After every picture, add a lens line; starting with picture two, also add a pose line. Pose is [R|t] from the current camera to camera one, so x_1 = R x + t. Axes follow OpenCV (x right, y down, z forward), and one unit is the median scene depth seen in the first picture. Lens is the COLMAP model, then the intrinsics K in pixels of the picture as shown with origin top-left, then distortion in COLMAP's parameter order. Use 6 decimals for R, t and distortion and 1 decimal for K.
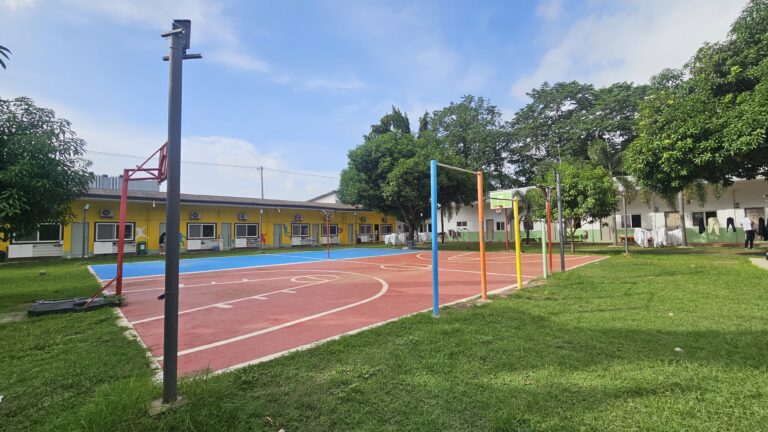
lens RADIAL K [[315.6, 0, 380.3], [0, 315.6, 215.1], [0, 0, 1]] dist [0.012177, -0.006198]
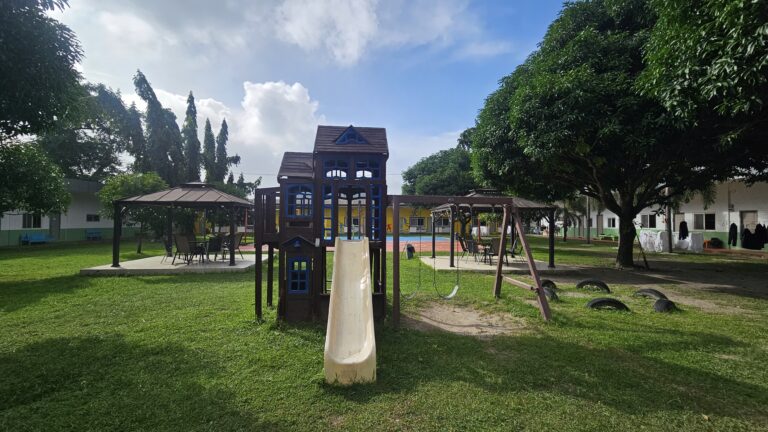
lens RADIAL K [[315.6, 0, 380.3], [0, 315.6, 215.1], [0, 0, 1]] dist [0.012177, -0.006198]
pose [[0.745846, 0.007707, -0.666074, 0.630571], [0.018938, 0.999284, 0.032769, -0.035963], [0.665850, -0.037055, 0.745165, -0.156105]]
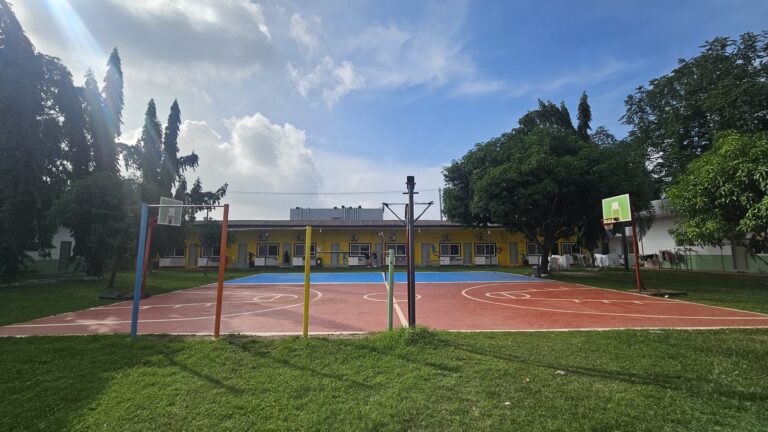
lens RADIAL K [[315.6, 0, 380.3], [0, 315.6, 215.1], [0, 0, 1]] dist [0.012177, -0.006198]
pose [[0.742207, -0.062423, -0.667258, 0.292094], [0.028033, 0.997673, -0.062153, -0.005545], [0.669585, 0.027425, 0.742229, 0.130100]]
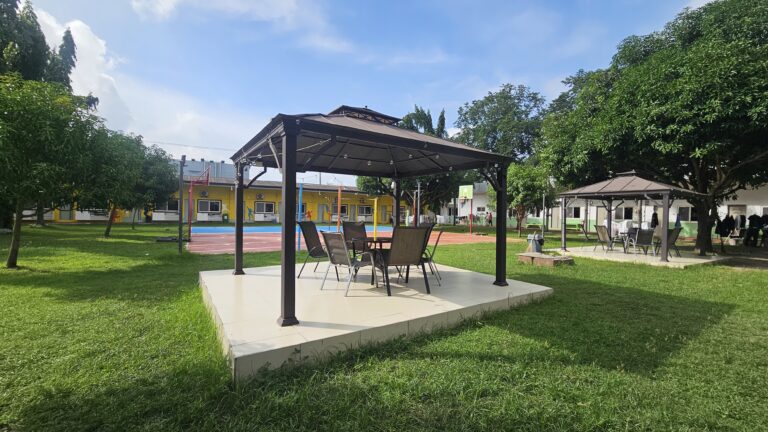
lens RADIAL K [[315.6, 0, 380.3], [0, 315.6, 215.1], [0, 0, 1]] dist [0.012177, -0.006198]
pose [[0.970181, 0.041942, -0.238725, 0.228945], [-0.026758, 0.997428, 0.066496, -0.020287], [0.240900, -0.058126, 0.968808, -0.189927]]
